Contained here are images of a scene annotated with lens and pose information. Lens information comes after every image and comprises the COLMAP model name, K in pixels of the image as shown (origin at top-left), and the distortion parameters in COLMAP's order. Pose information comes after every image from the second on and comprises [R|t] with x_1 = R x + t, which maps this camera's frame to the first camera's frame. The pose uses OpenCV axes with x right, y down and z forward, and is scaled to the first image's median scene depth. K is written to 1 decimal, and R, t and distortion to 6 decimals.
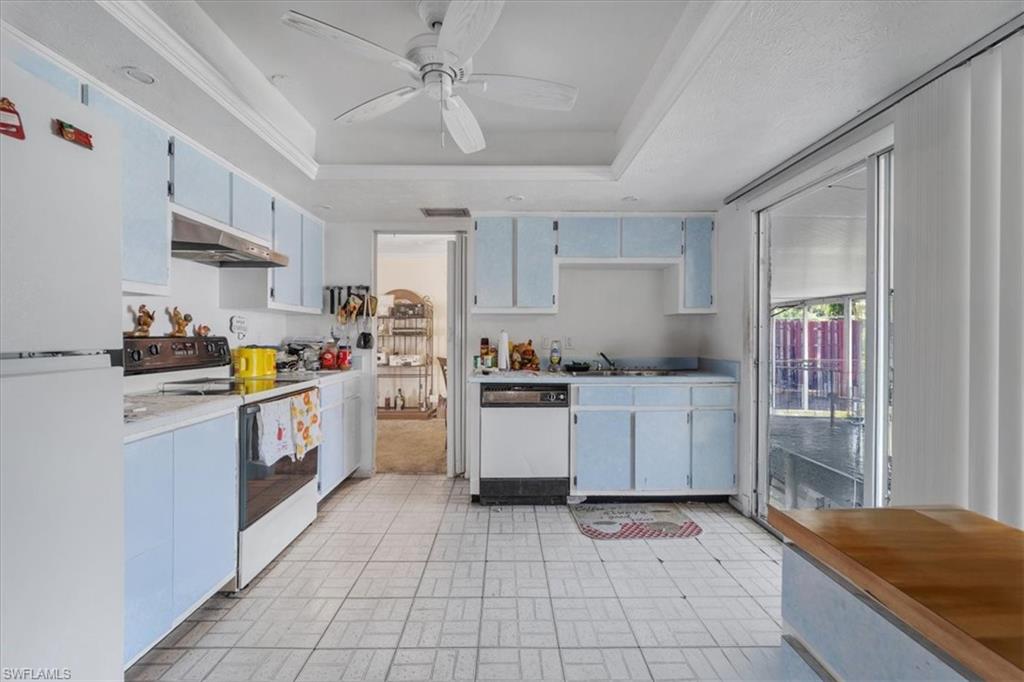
lens RADIAL K [[419.9, 0, 509.1], [0, 419.9, 341.5], [0, 0, 1]] dist [-0.000534, -0.000455]
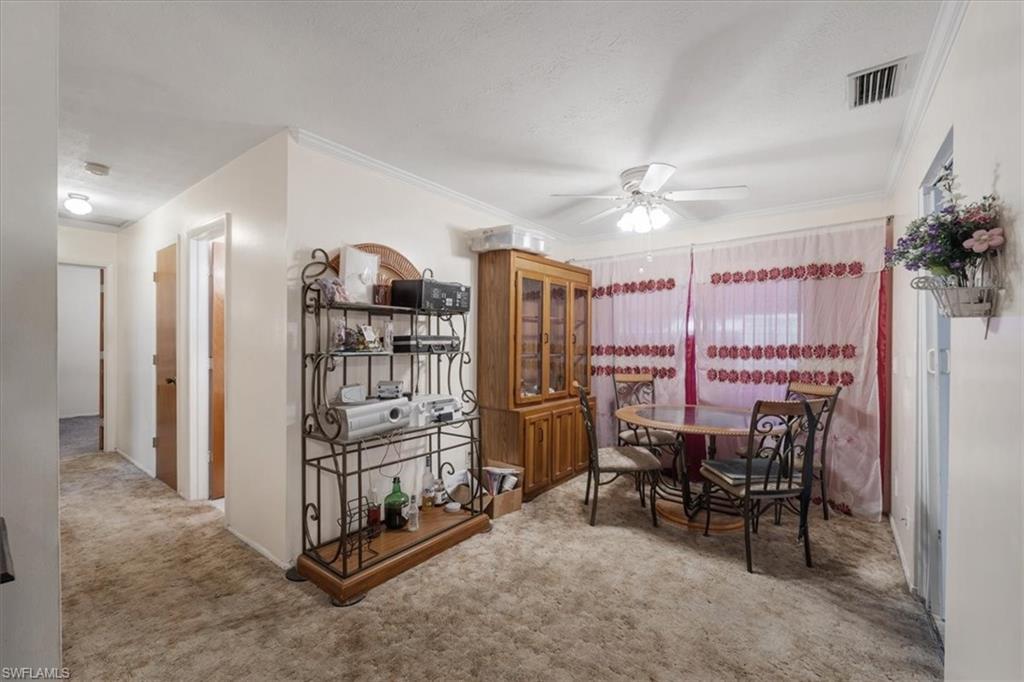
lens RADIAL K [[419.9, 0, 509.1], [0, 419.9, 341.5], [0, 0, 1]] dist [-0.000534, -0.000455]
pose [[0.622967, 0.004943, 0.782233, -0.534423], [0.007100, 0.999903, -0.011973, -0.020583], [-0.782216, 0.013012, 0.622871, 0.651798]]
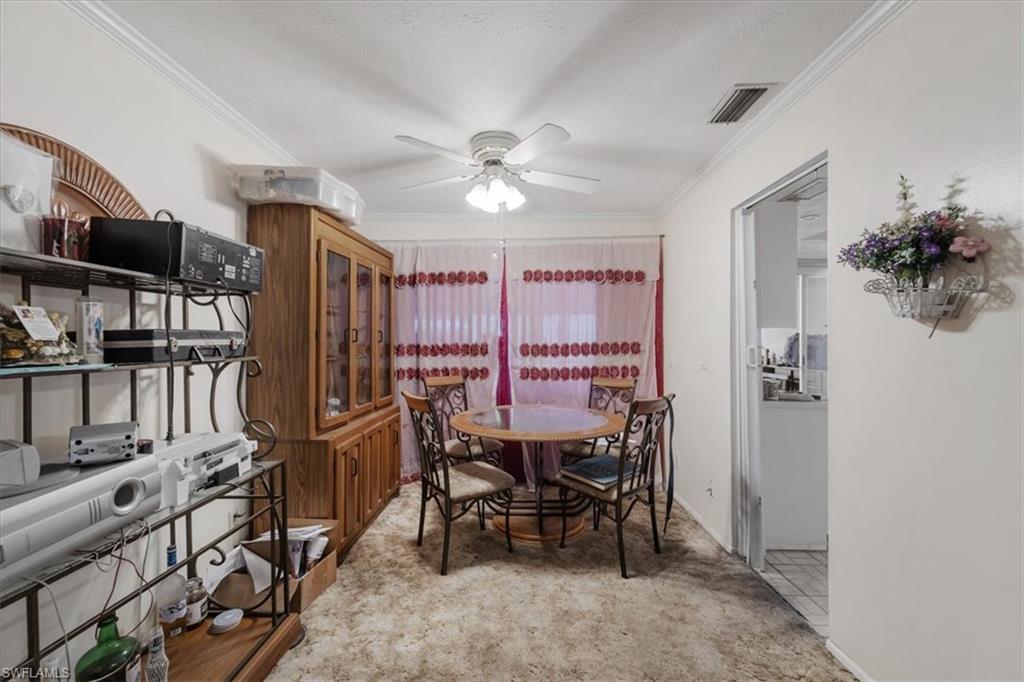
lens RADIAL K [[419.9, 0, 509.1], [0, 419.9, 341.5], [0, 0, 1]] dist [-0.000534, -0.000455]
pose [[0.039880, -0.000938, 0.999204, -0.473949], [0.014583, 0.999894, 0.000356, -0.023457], [-0.999098, 0.014557, 0.039889, 0.798648]]
